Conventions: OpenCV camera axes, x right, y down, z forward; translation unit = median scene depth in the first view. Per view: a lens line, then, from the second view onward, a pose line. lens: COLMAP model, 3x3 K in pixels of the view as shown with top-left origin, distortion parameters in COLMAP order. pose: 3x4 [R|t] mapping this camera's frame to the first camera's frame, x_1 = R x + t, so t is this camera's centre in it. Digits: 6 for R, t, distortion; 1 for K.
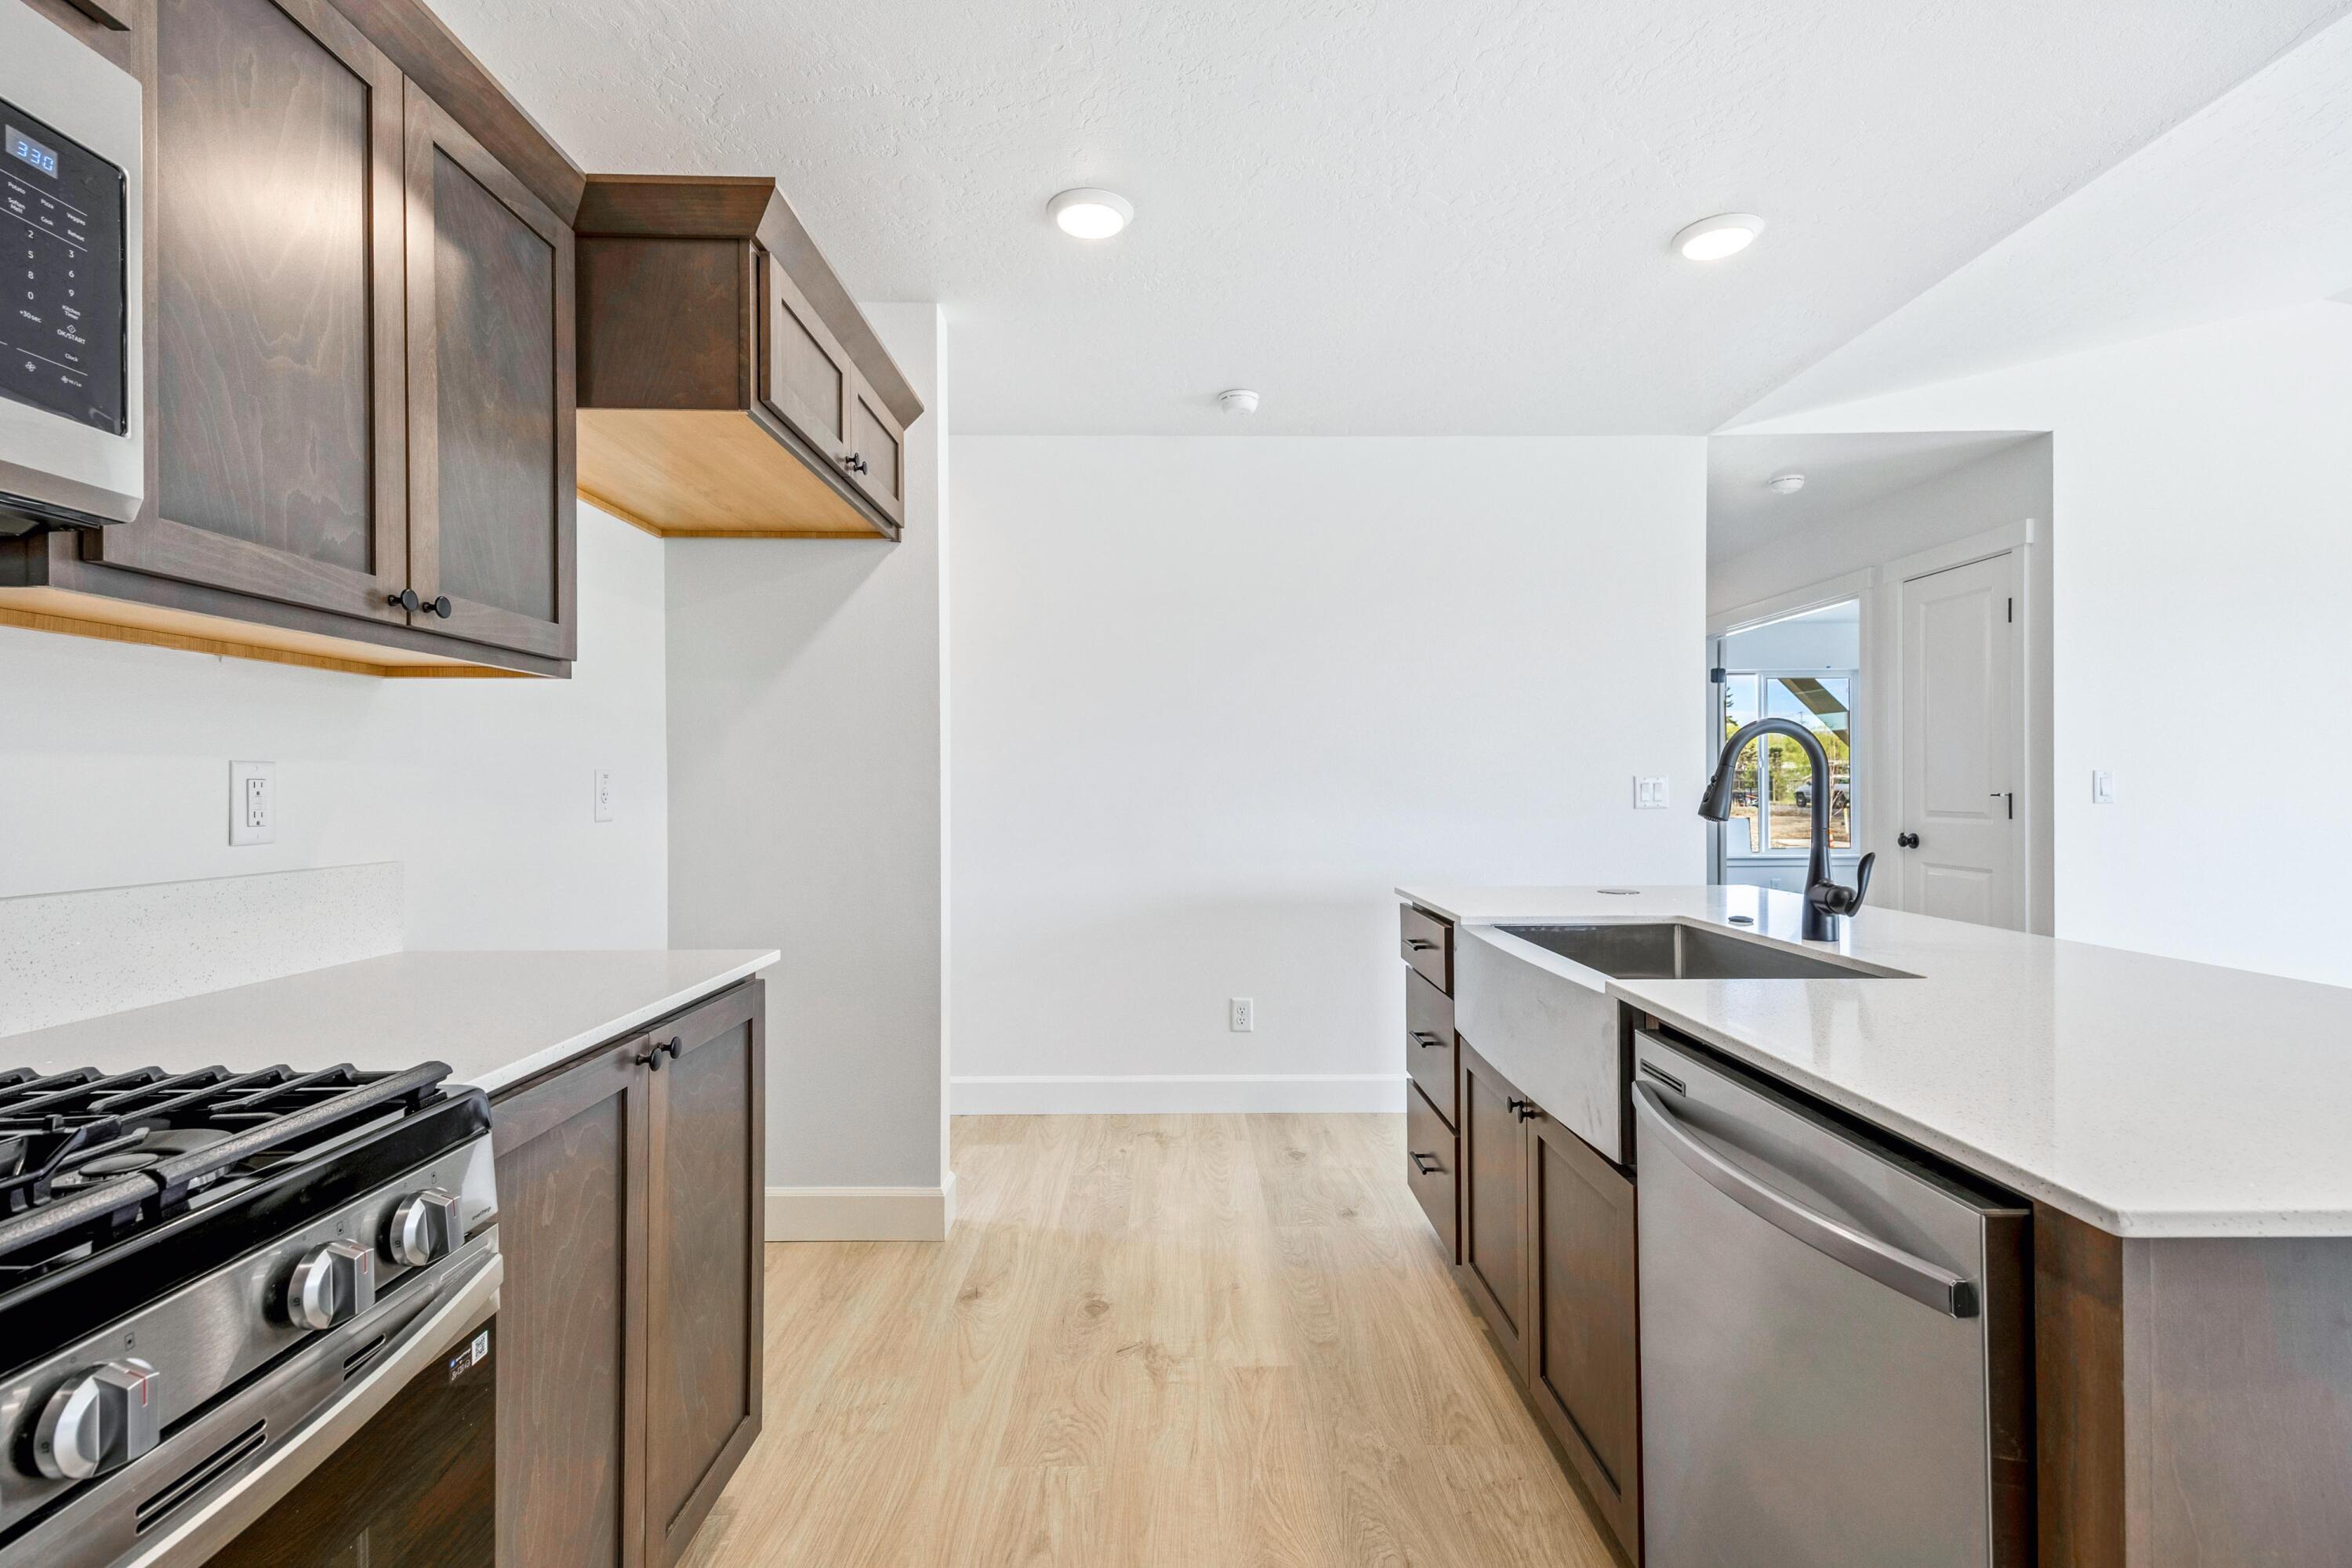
lens RADIAL K [[1066.2, 0, 1183.3], [0, 1066.2, 780.1], [0, 0, 1]] dist [0.022700, -0.003894]
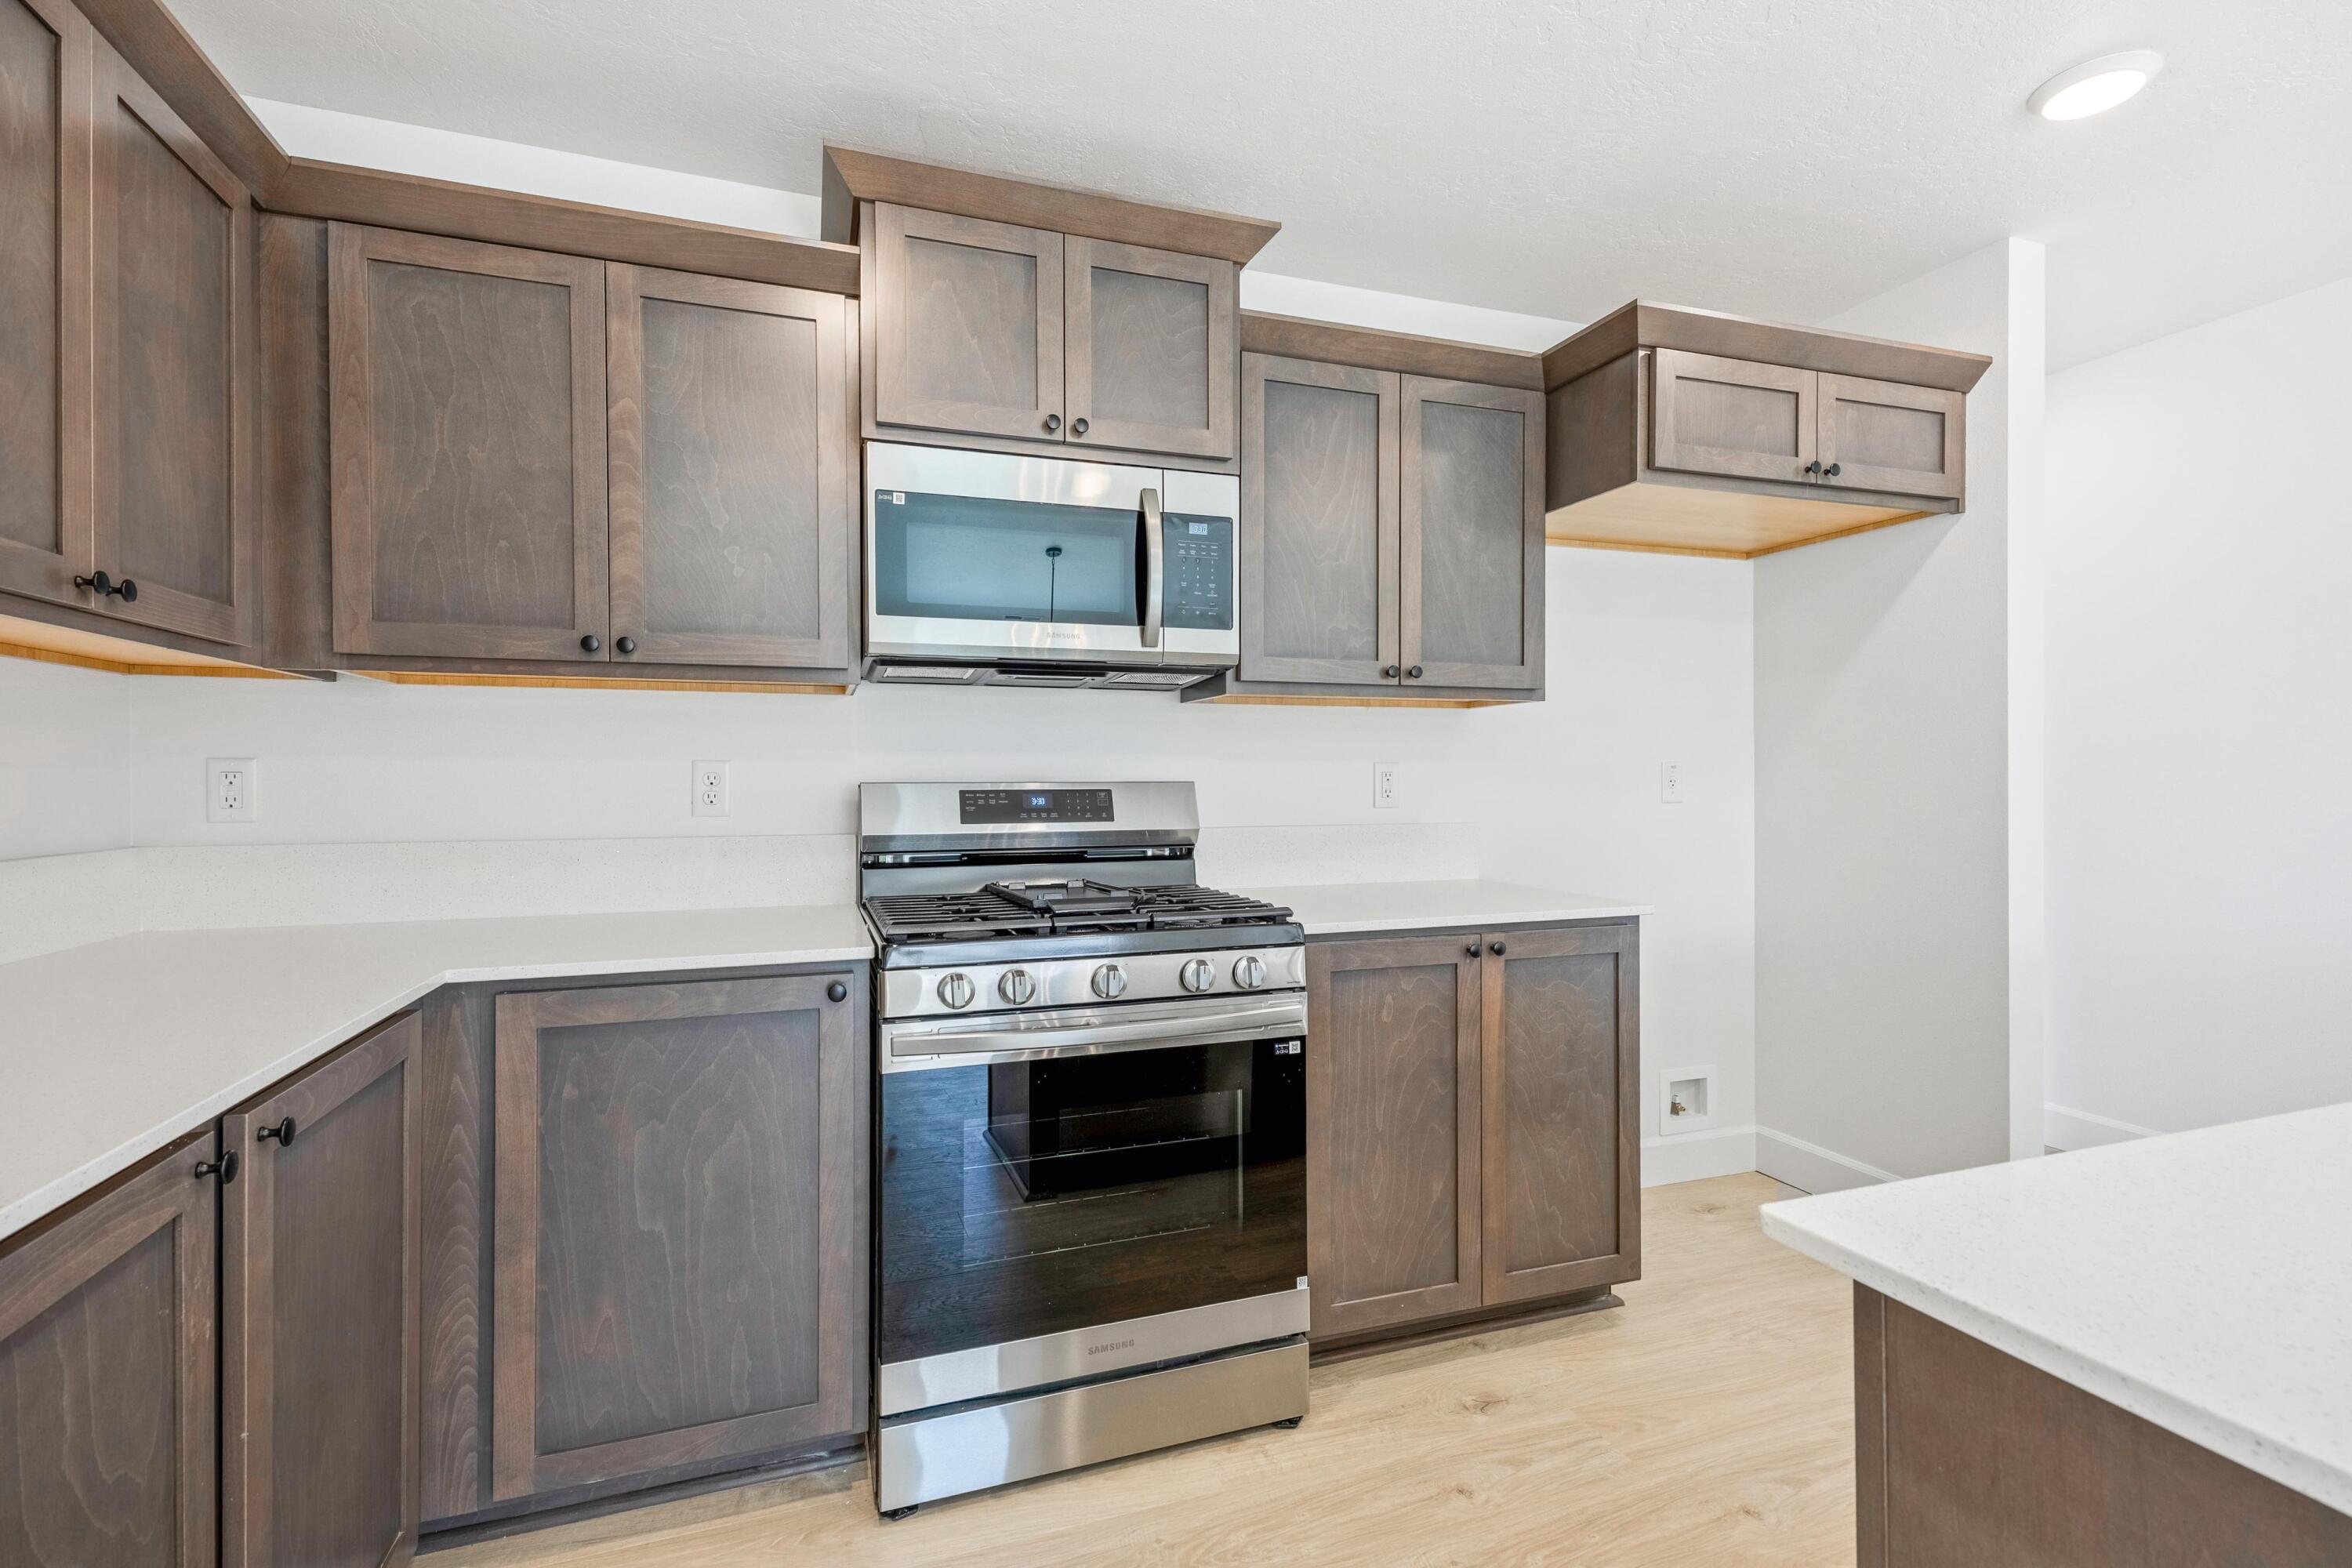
lens RADIAL K [[1066.2, 0, 1173.4], [0, 1066.2, 778.4], [0, 0, 1]] dist [0.022700, -0.003894]
pose [[0.310029, 0.002083, -0.950725, 0.756537], [0.006906, 0.999966, 0.004443, 0.000030], [0.950702, -0.007943, 0.310005, 0.092698]]
